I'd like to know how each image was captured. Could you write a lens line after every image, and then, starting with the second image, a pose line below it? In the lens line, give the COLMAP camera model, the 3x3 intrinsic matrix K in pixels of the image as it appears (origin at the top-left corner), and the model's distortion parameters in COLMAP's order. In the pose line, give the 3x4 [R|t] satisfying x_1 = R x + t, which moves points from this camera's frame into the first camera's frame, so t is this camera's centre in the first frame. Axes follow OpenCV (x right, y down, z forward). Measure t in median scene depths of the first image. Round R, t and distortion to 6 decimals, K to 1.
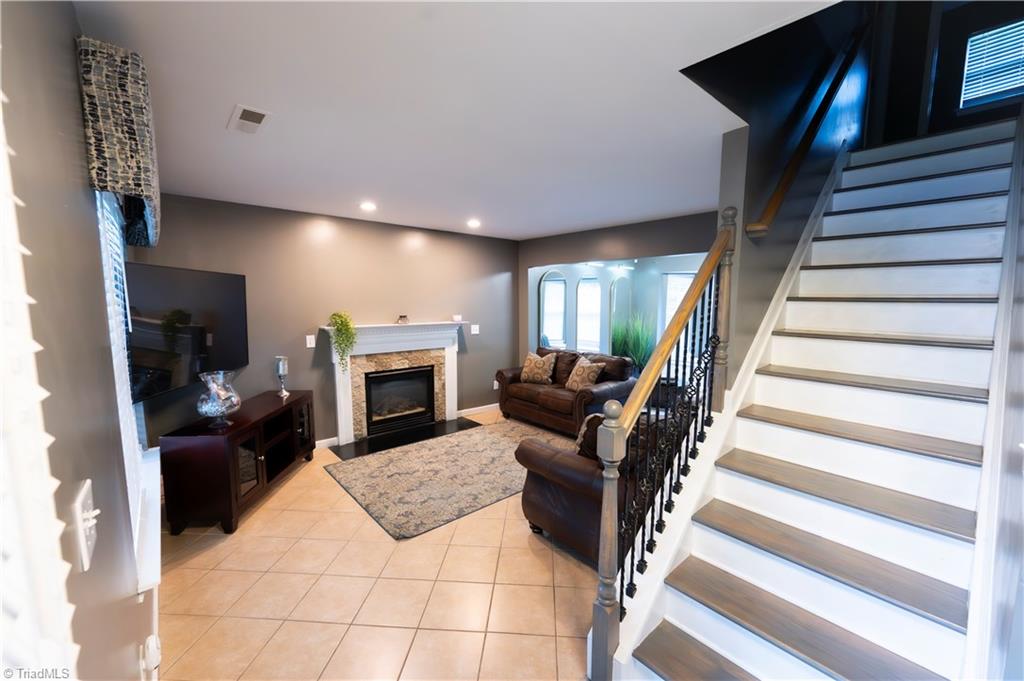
lens RADIAL K [[403.8, 0, 512.0], [0, 403.8, 340.5], [0, 0, 1]] dist [0.000152, 0.000773]
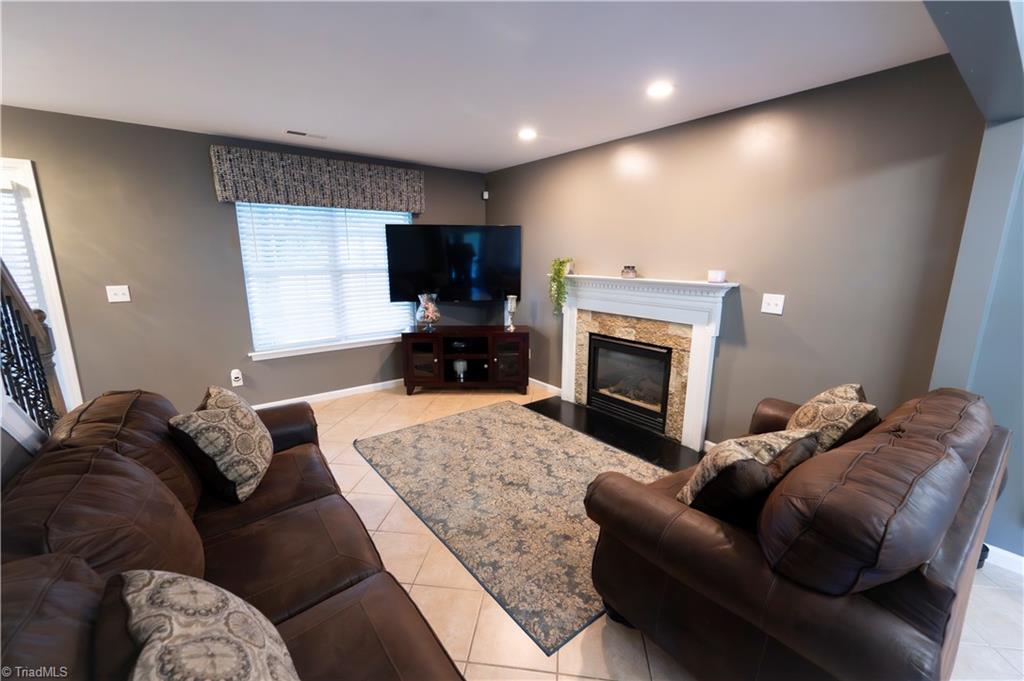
lens RADIAL K [[412.3, 0, 512.0], [0, 412.3, 340.5], [0, 0, 1]] dist [-0.000246, 0.000037]
pose [[-0.053475, 0.199121, -0.978515, 0.492739], [-0.105592, 0.973295, 0.203829, -0.061763], [0.992971, 0.114223, -0.031021, 0.854588]]
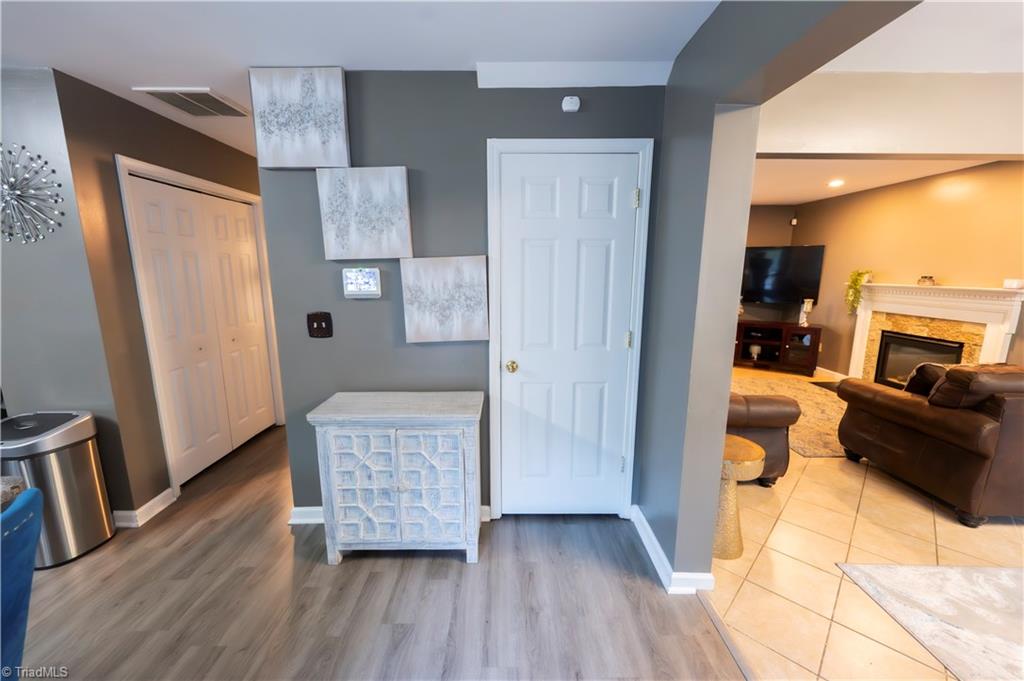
lens RADIAL K [[403.8, 0, 512.0], [0, 403.8, 340.5], [0, 0, 1]] dist [0.000152, 0.000773]
pose [[-0.642878, 0.129763, -0.754897, 1.040387], [-0.082396, 0.968111, 0.236582, -0.061679], [0.761524, 0.214294, -0.611686, 0.902499]]
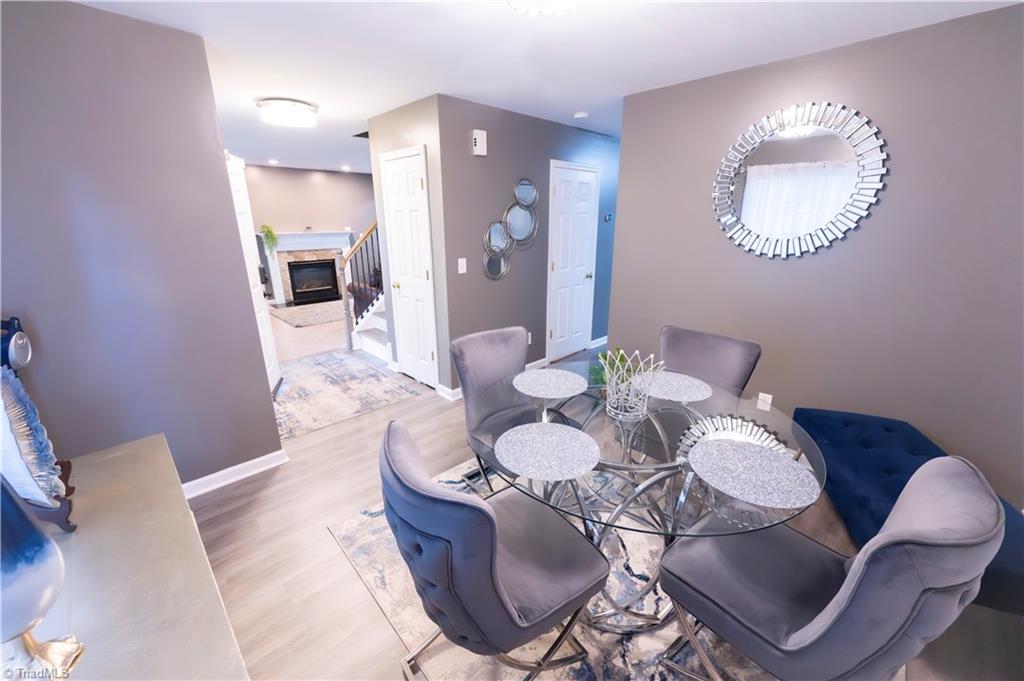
lens RADIAL K [[403.8, 0, 512.0], [0, 403.8, 340.5], [0, 0, 1]] dist [0.000152, 0.000773]
pose [[0.998850, -0.013562, 0.045988, 0.480041], [0.004310, 0.980675, 0.195597, 0.074056], [-0.047752, -0.195174, 0.979605, -0.743345]]
